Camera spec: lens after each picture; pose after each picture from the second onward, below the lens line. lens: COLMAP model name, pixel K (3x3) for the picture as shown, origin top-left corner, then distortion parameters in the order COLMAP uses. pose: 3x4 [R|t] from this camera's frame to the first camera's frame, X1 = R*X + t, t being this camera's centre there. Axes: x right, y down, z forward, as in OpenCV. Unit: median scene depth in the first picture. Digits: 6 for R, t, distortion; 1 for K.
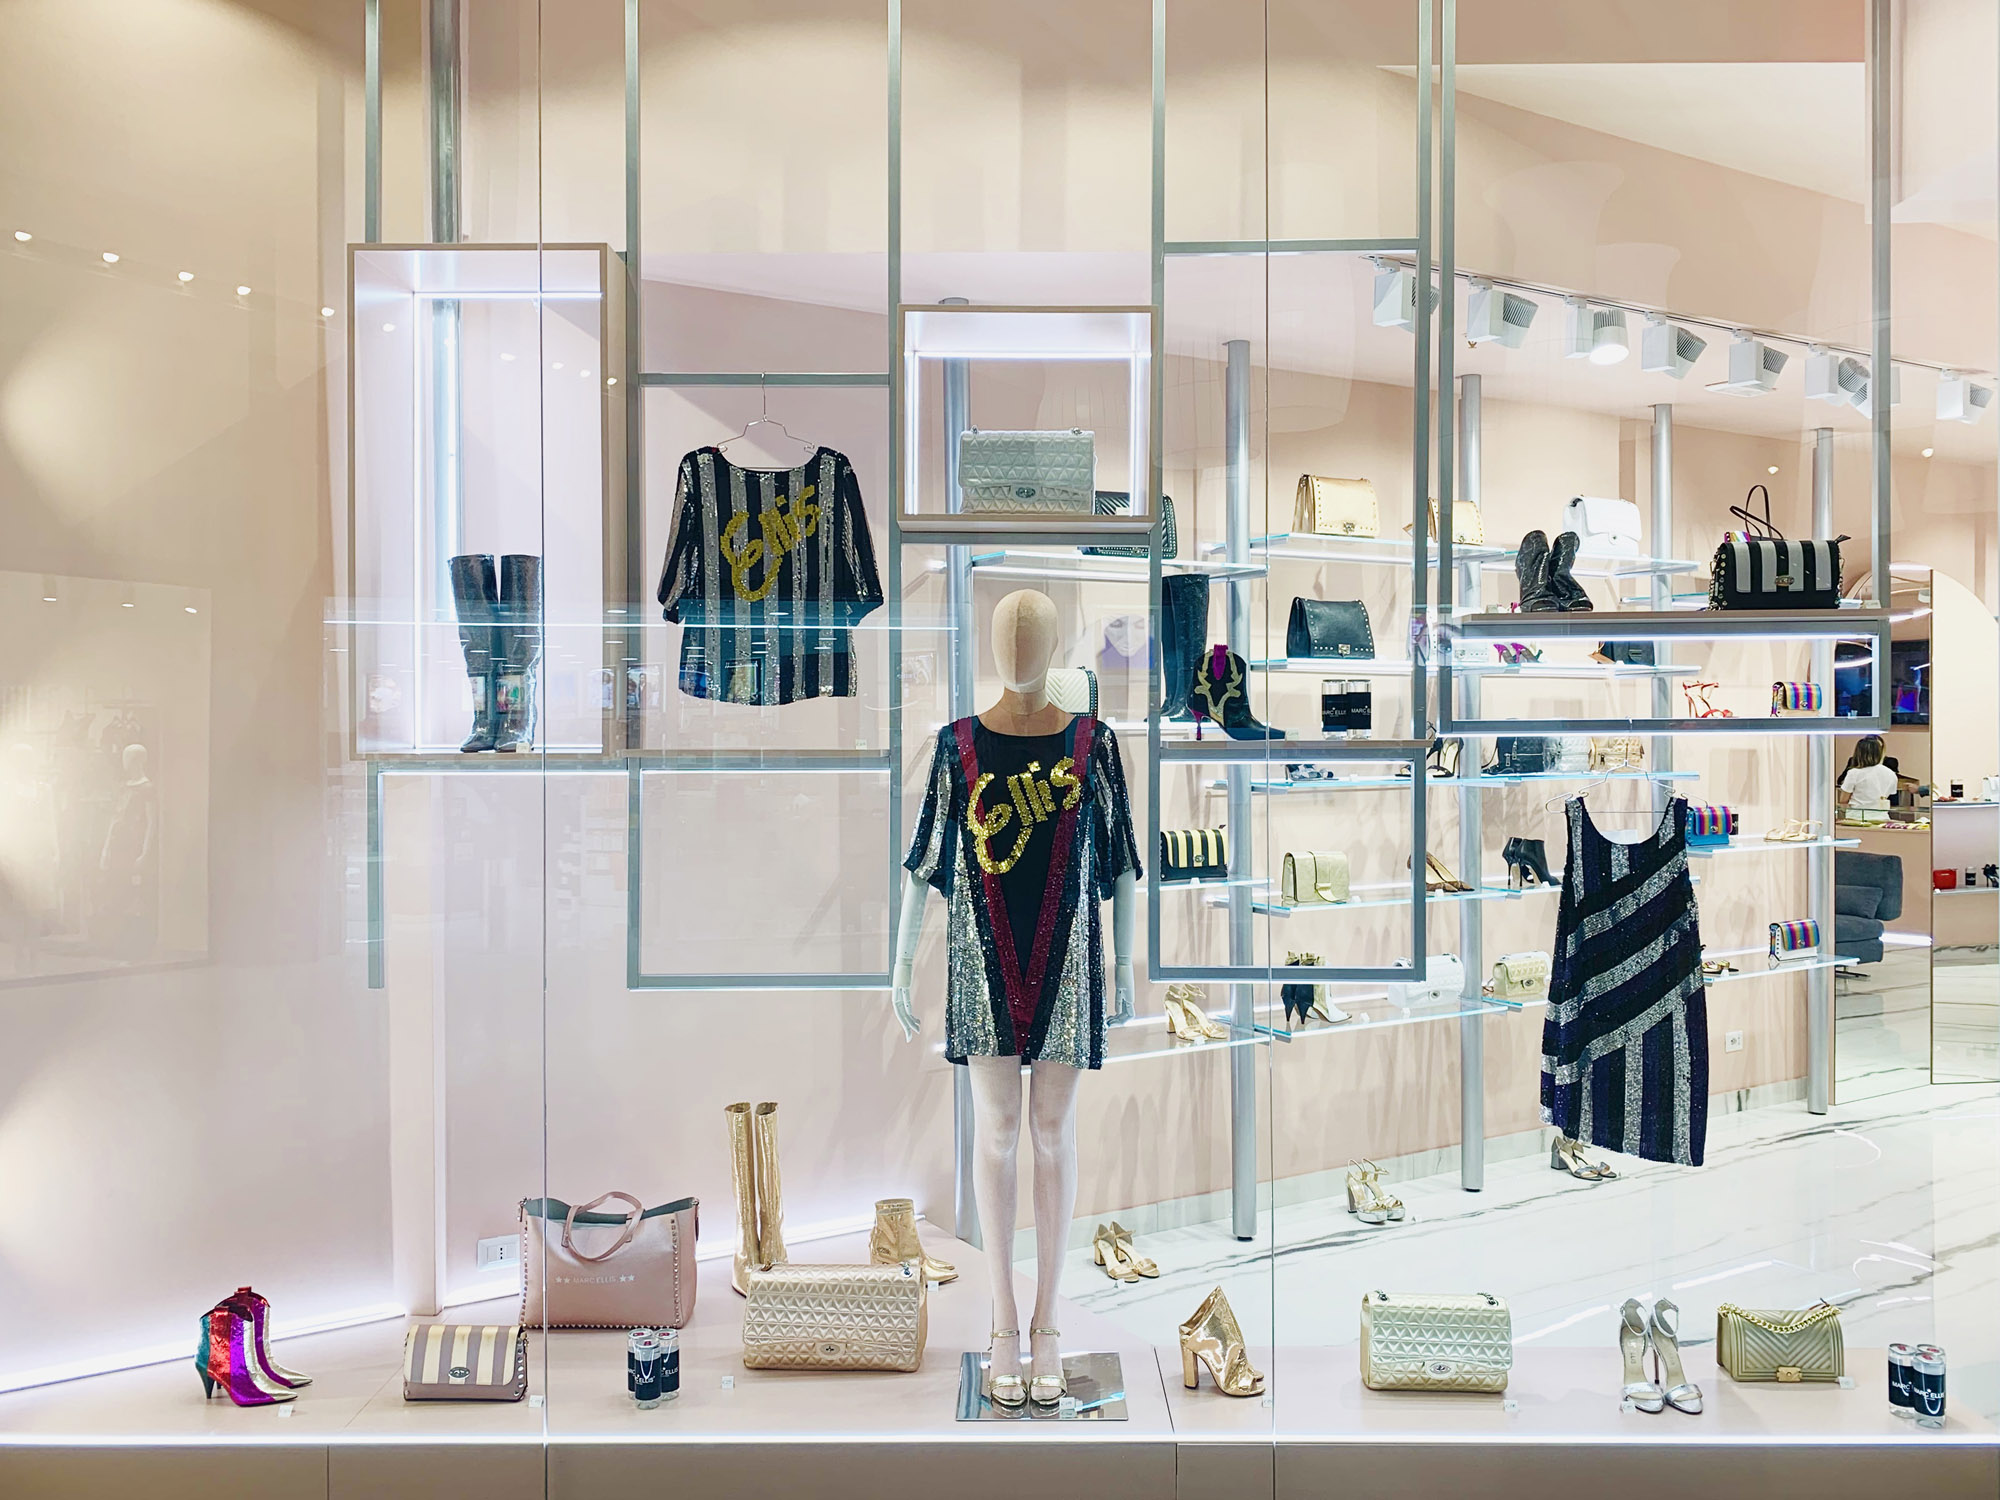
lens RADIAL K [[1566.4, 0, 1000.0], [0, 1566.4, 750.0], [0, 0, 1]] dist [0.069447, -0.114056]
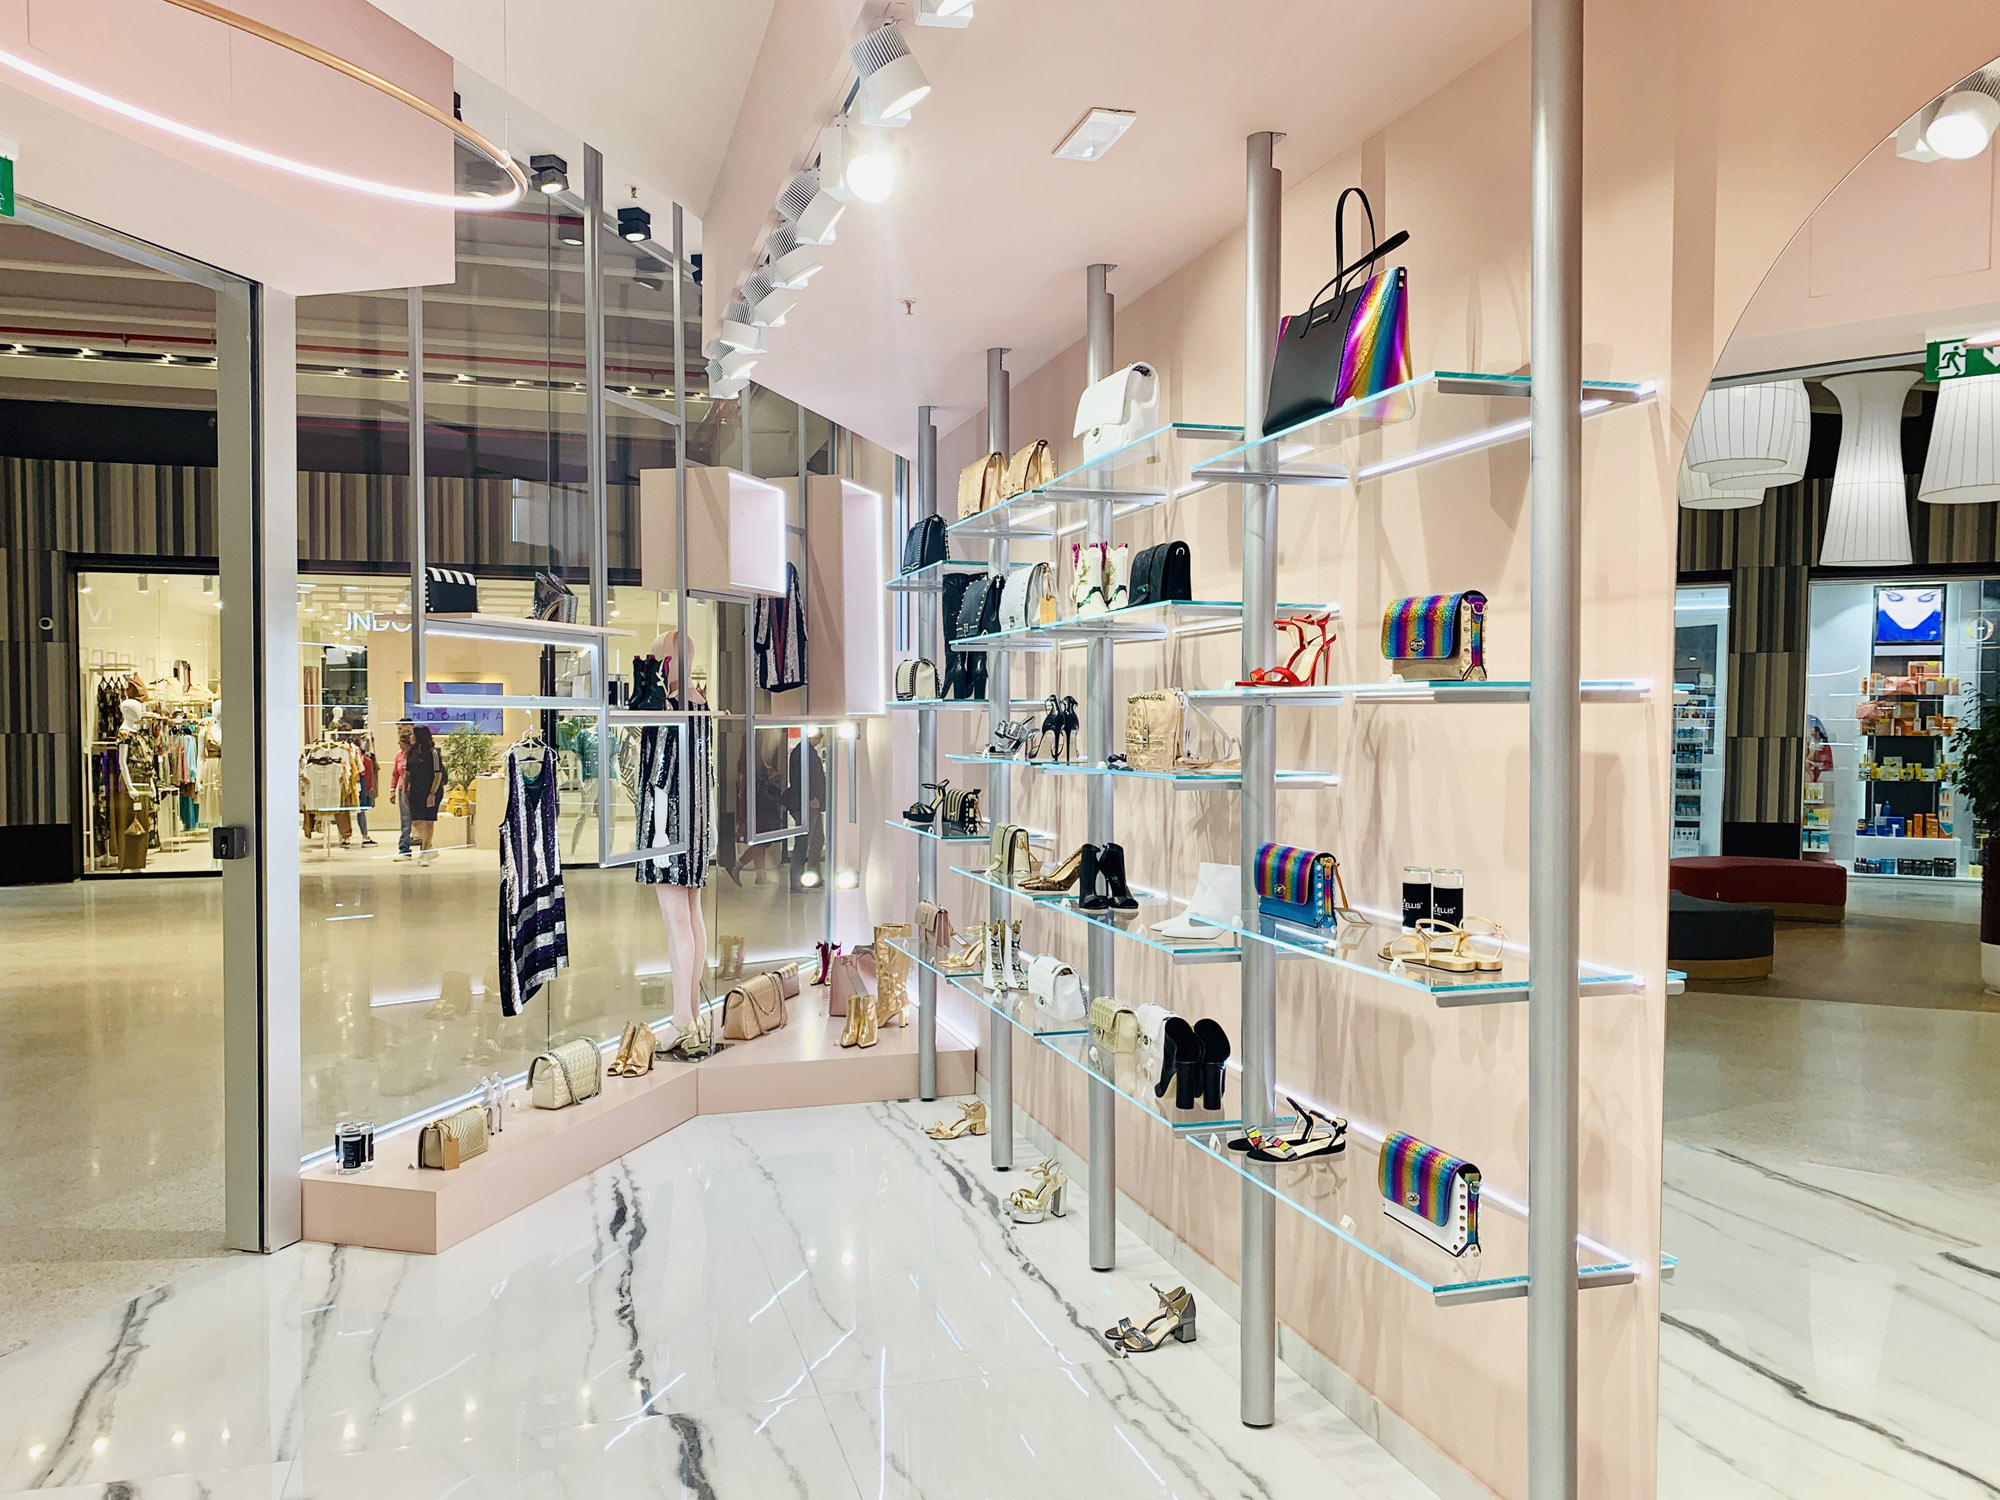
lens RADIAL K [[1566.4, 0, 1000.0], [0, 1566.4, 750.0], [0, 0, 1]] dist [0.069447, -0.114056]
pose [[-0.244924, 0.027670, -0.969147, 1.021423], [-0.017721, 0.999298, 0.033009, -0.014032], [0.969380, 0.025259, -0.244261, 1.066601]]
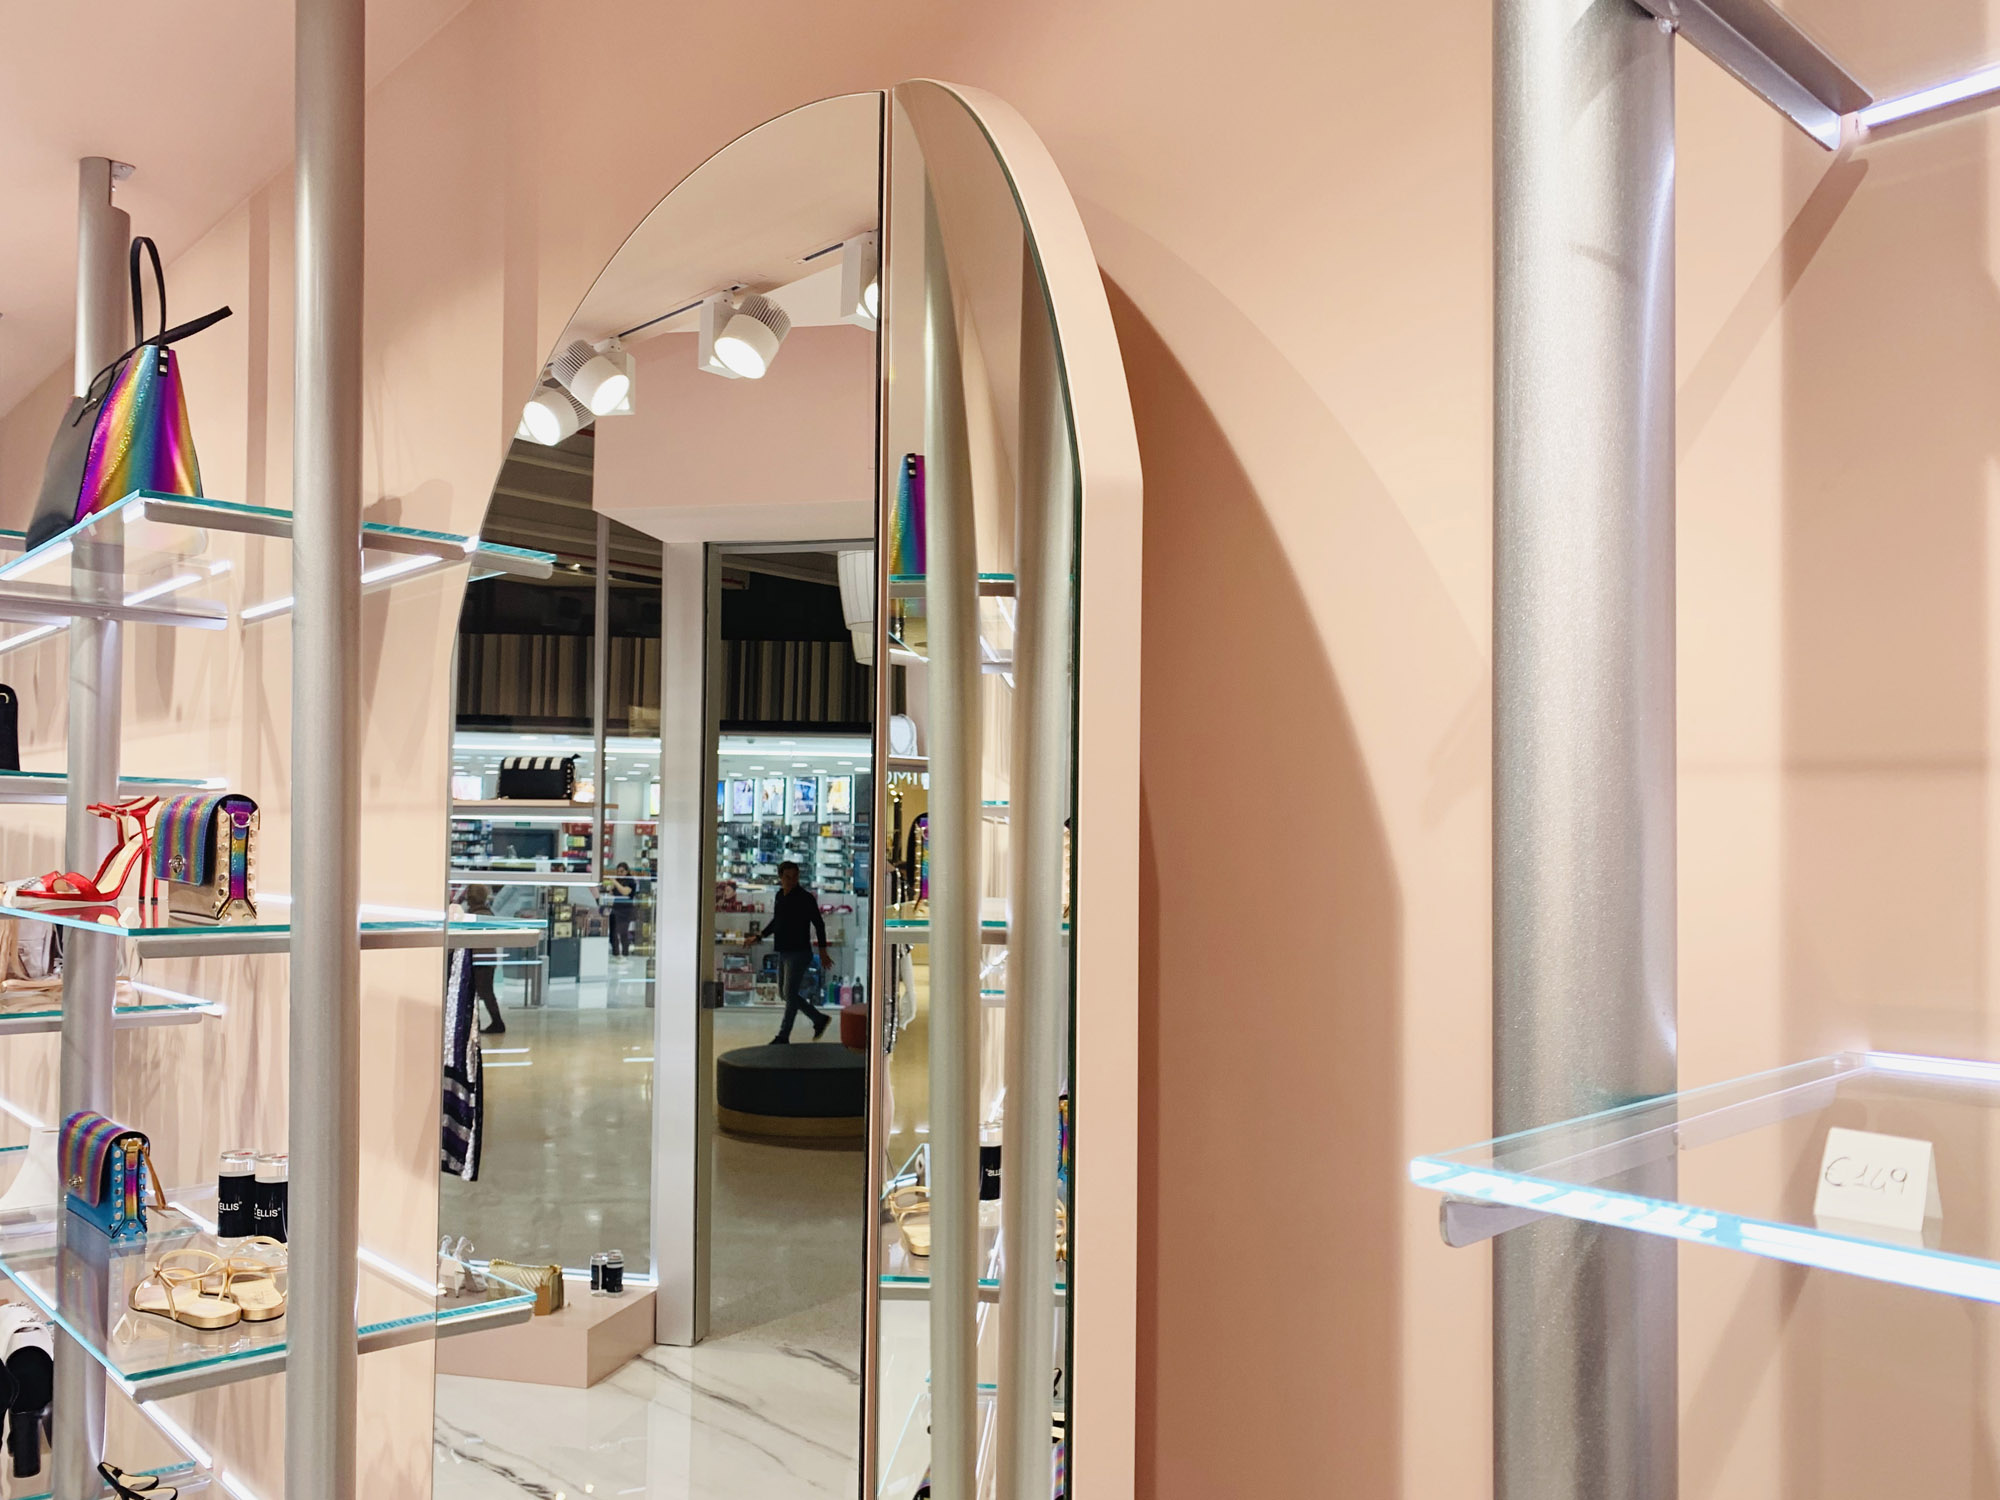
lens RADIAL K [[1566.4, 0, 1000.0], [0, 1566.4, 750.0], [0, 0, 1]] dist [0.069447, -0.114056]
pose [[0.199598, -0.048860, -0.978659, 0.905563], [-0.034136, 0.997803, -0.056778, -0.042255], [0.979283, 0.044740, 0.197491, 1.172777]]
